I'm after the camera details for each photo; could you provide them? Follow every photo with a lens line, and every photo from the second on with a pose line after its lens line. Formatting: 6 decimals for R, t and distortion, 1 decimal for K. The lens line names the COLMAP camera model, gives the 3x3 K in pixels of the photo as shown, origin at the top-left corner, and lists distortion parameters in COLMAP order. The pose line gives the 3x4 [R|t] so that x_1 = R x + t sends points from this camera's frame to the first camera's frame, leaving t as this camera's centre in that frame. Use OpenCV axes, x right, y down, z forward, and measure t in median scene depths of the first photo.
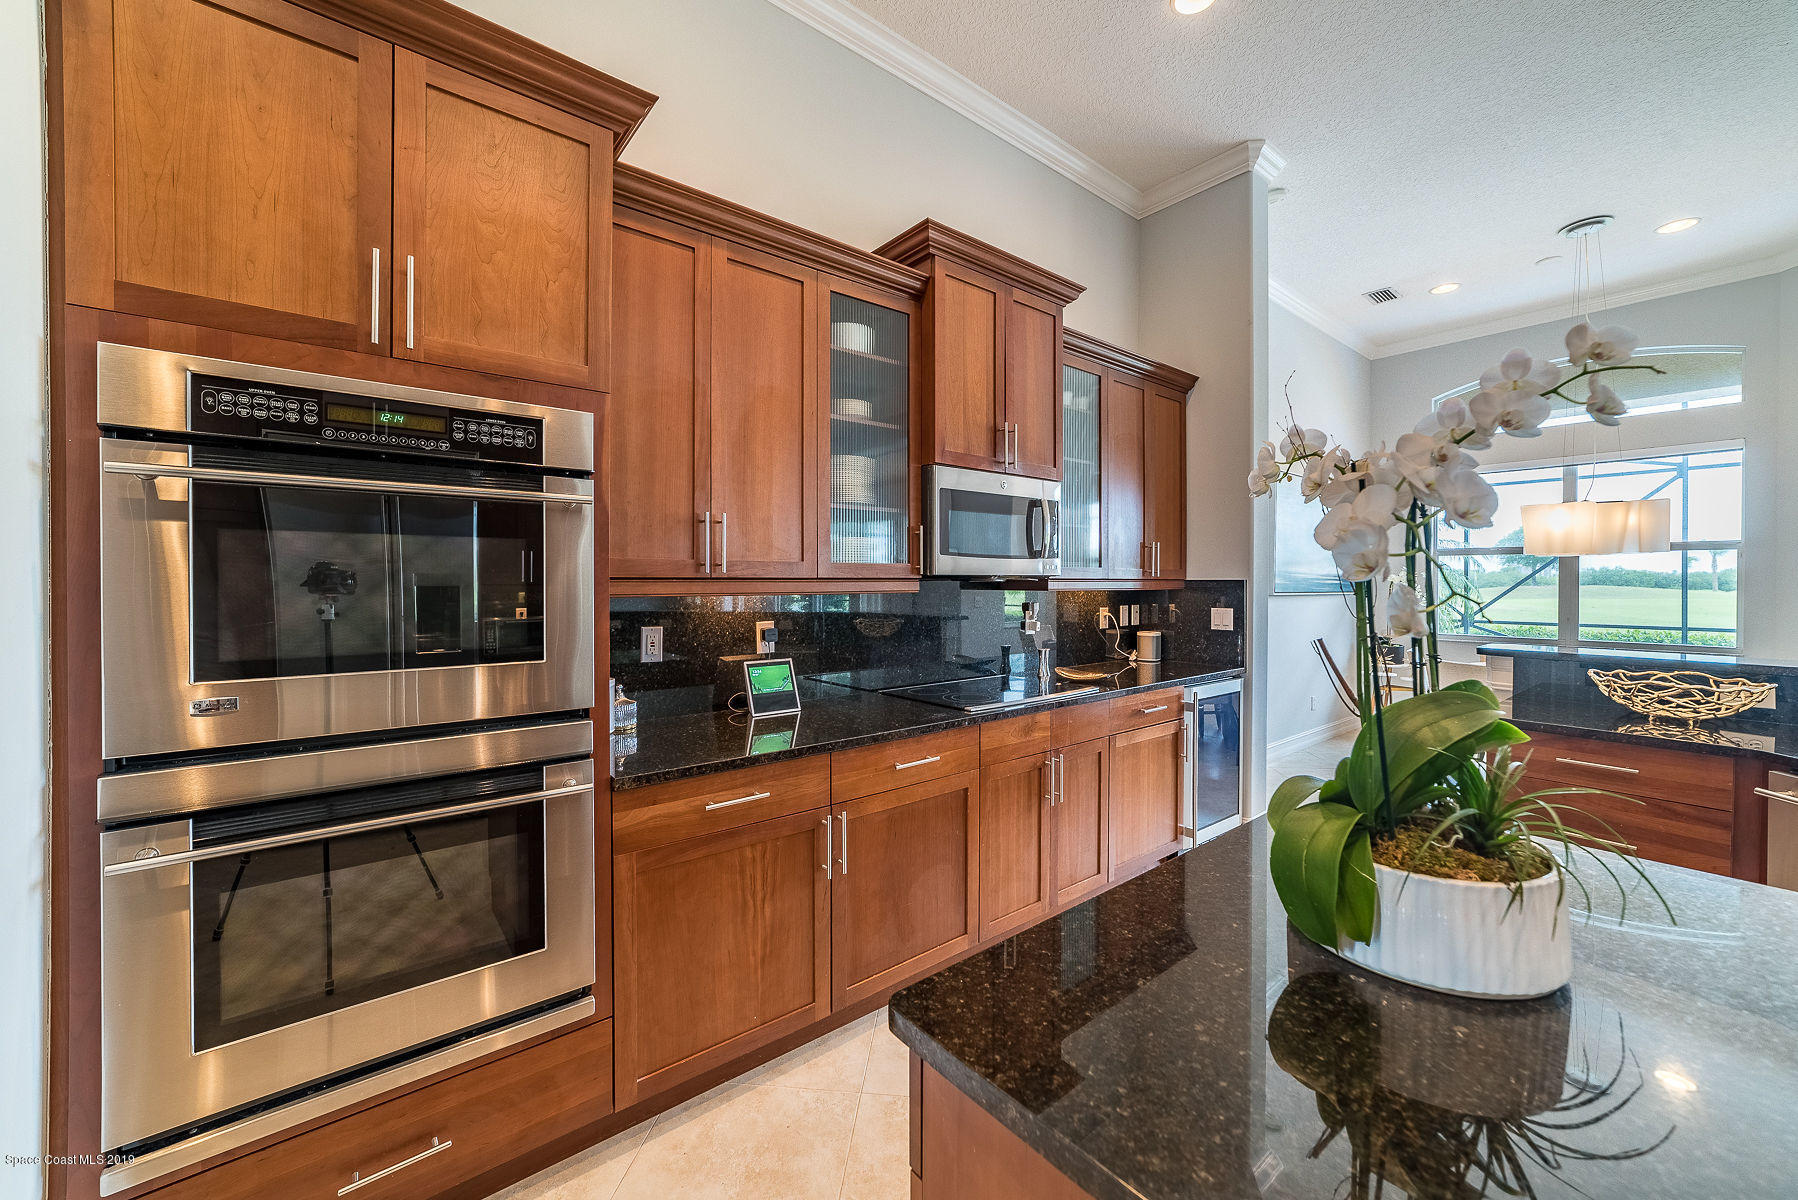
lens RADIAL K [[696.1, 0, 910.4], [0, 696.1, 601.6], [0, 0, 1]] dist [-0.019052, 0.004760]
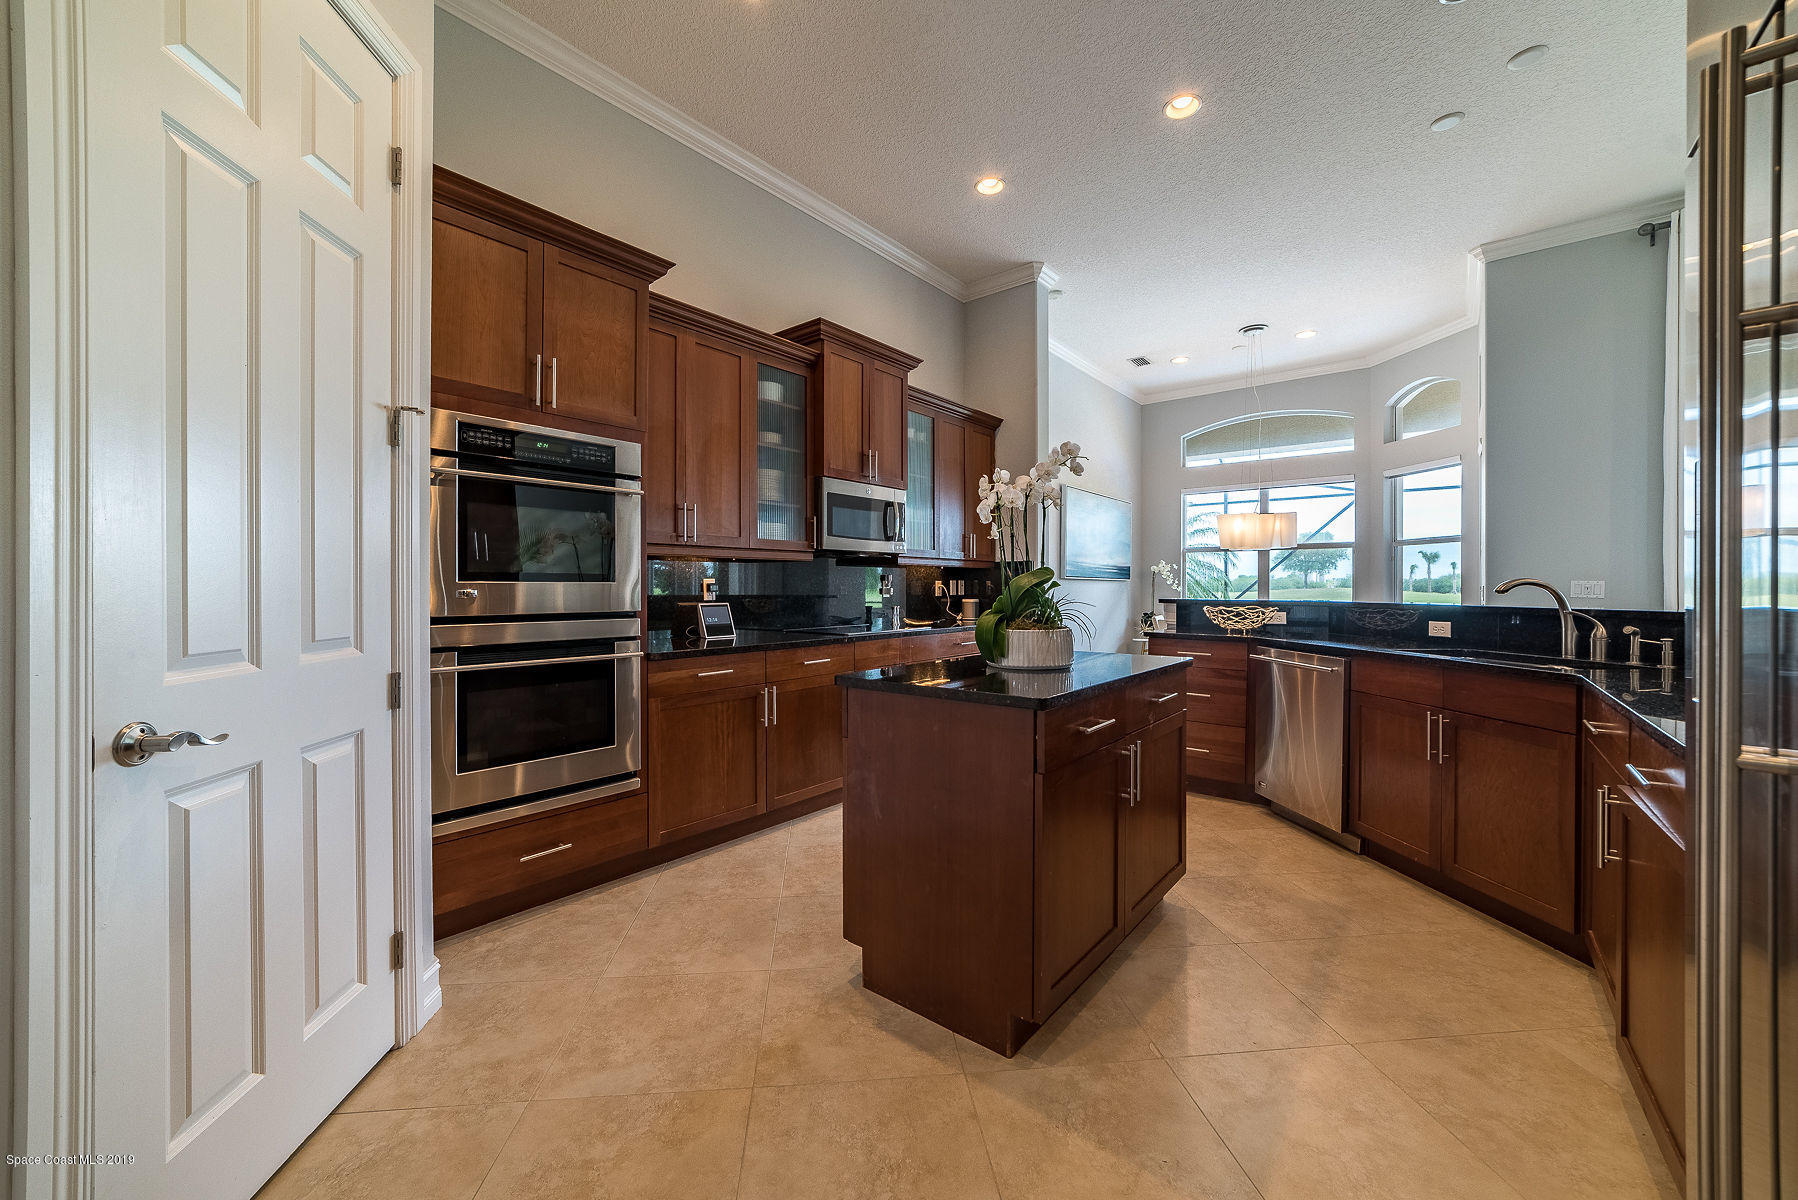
lens RADIAL K [[696.1, 0, 908.1], [0, 696.1, 586.5], [0, 0, 1]] dist [-0.019052, 0.004760]
pose [[0.979867, 0.001935, 0.199644, -0.086787], [0.003966, 0.999567, -0.029157, 0.087004], [-0.199614, 0.029362, 0.979435, -0.513169]]
